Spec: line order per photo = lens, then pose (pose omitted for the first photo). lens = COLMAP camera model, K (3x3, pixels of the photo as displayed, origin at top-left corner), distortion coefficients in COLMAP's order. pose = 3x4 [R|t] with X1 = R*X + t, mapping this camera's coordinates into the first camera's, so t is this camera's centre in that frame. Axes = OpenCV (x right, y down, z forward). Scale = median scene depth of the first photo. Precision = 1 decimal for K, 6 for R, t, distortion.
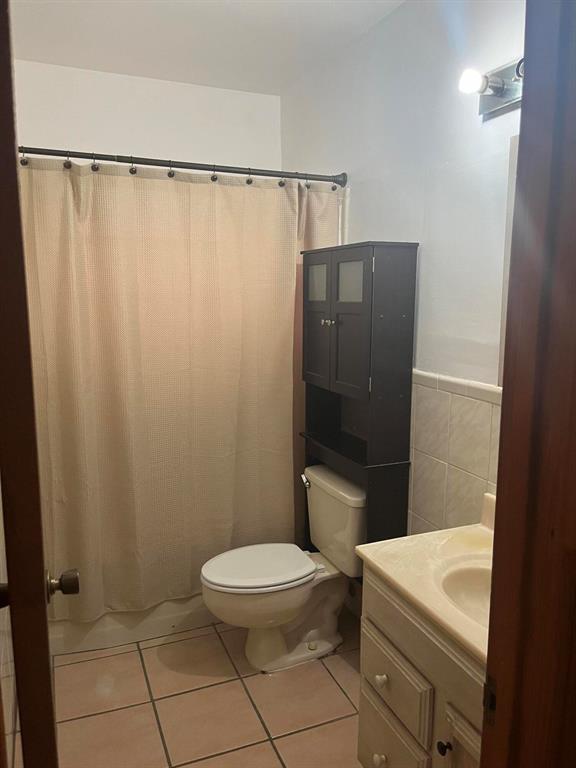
lens RADIAL K [[580.3, 0, 288.0], [0, 580.3, 380.0], [0, 0, 1]] dist [0.054817, -0.082575]
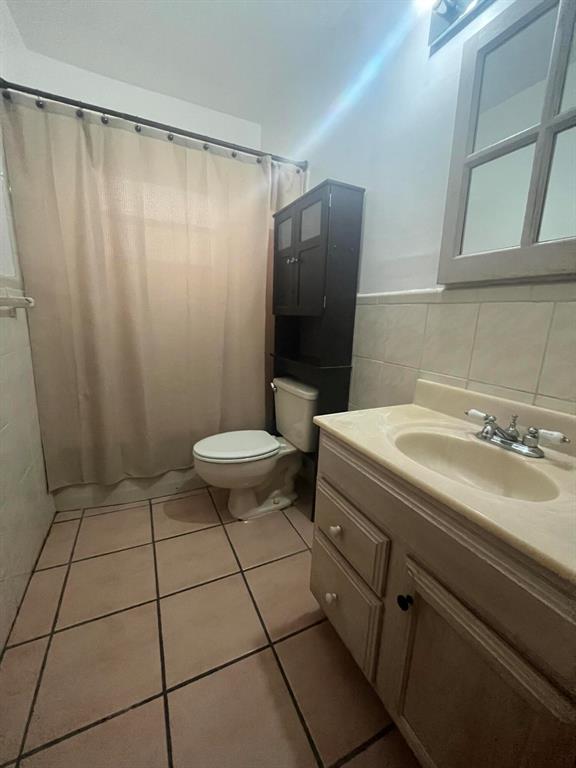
lens RADIAL K [[303.9, 0, 287.1], [0, 303.9, 384.0], [0, 0, 1]] dist [-0.008785, -0.000090]
pose [[0.997940, 0.014879, 0.062401, 0.019026], [-0.018547, 0.998107, 0.058633, 0.137850], [-0.061410, -0.059669, 0.996327, 0.305059]]
